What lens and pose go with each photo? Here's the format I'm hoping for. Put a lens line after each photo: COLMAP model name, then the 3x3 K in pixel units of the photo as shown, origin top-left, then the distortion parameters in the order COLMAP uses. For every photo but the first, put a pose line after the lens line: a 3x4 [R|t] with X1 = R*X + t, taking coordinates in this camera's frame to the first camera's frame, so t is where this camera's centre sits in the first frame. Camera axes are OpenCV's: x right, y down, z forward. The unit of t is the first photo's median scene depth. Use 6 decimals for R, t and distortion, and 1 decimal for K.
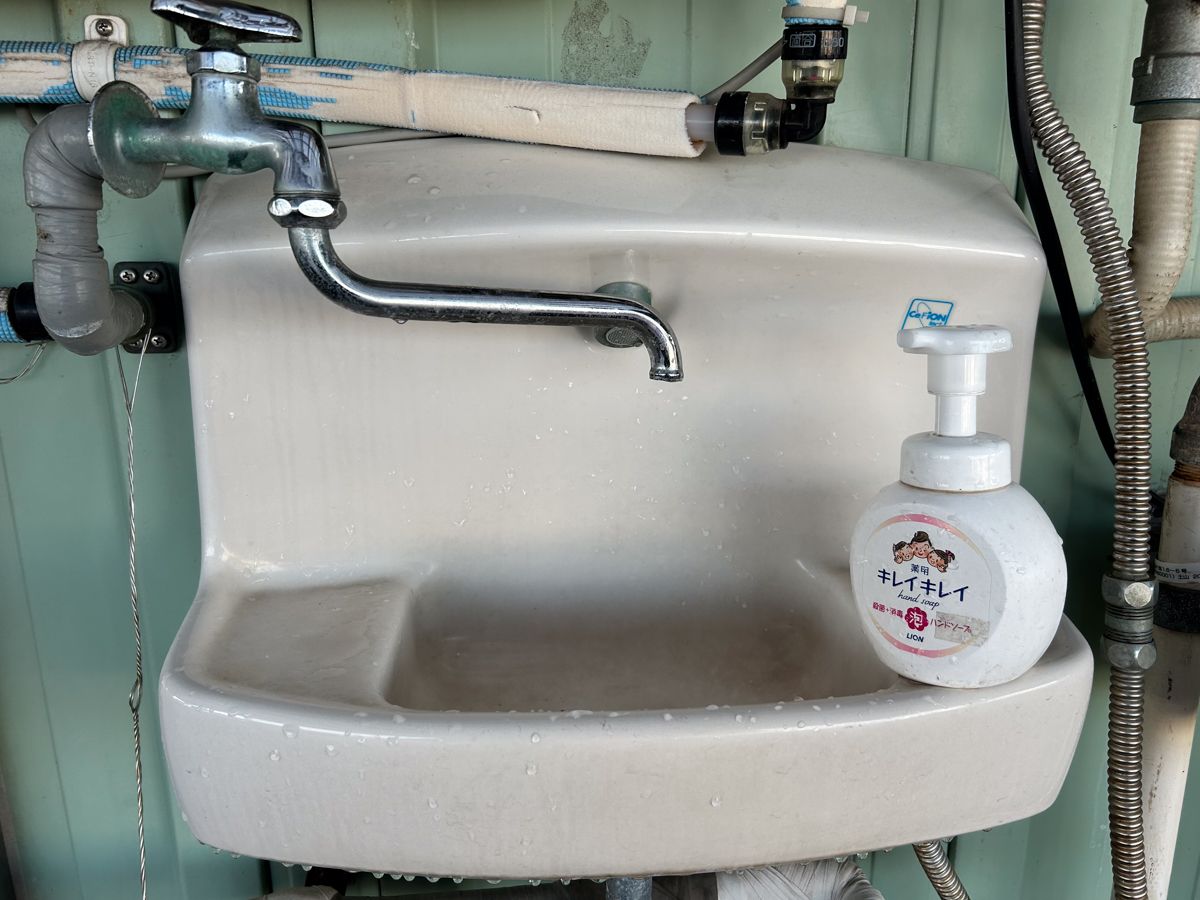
lens RADIAL K [[910.5, 0, 602.3], [0, 910.5, 451.2], [0, 0, 1]] dist [0.029383, -0.037140]
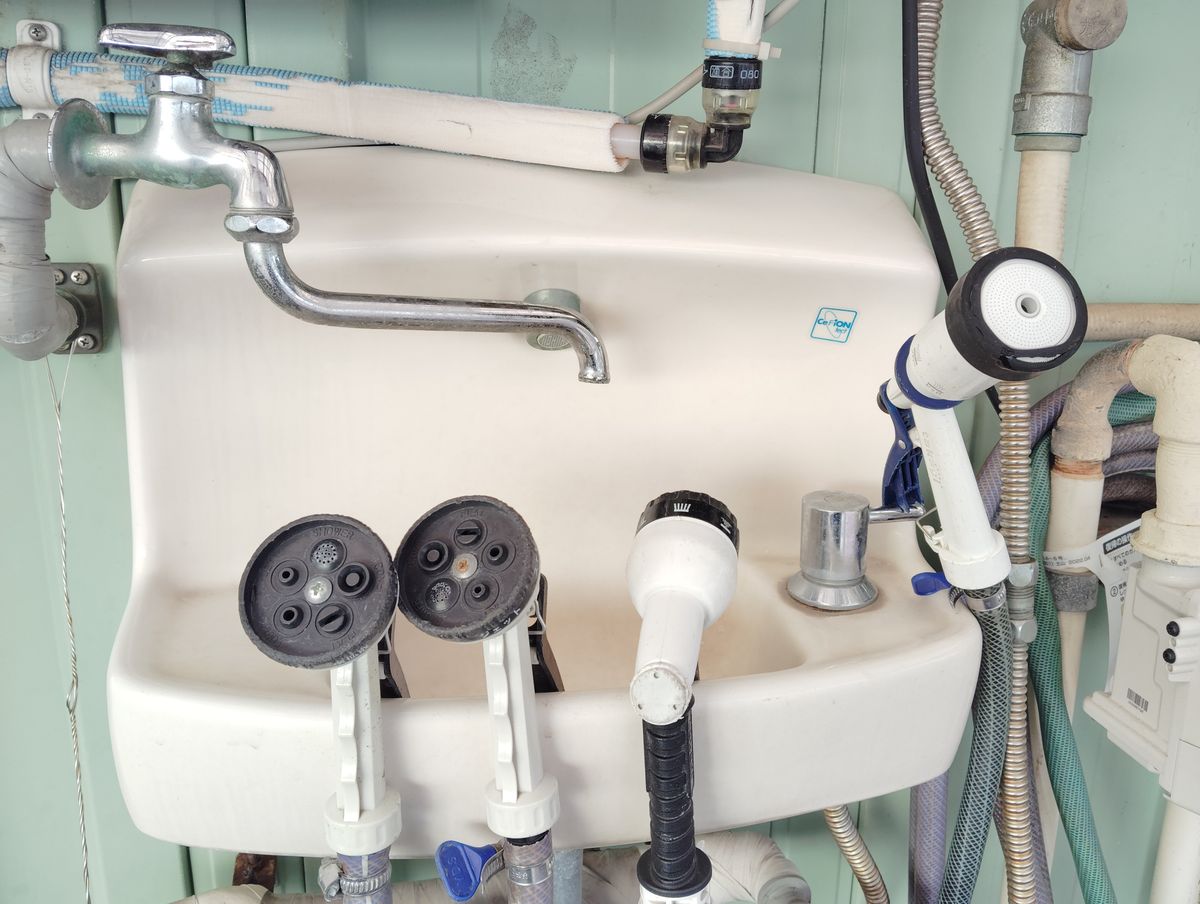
lens RADIAL K [[956.6, 0, 597.3], [0, 956.6, 450.9], [0, 0, 1]] dist [0.030835, -0.032687]
pose [[0.995181, -0.006679, 0.097823, -0.038970], [0.005886, 0.999947, 0.008394, -0.008984], [-0.097874, -0.007777, 0.995168, -0.114621]]
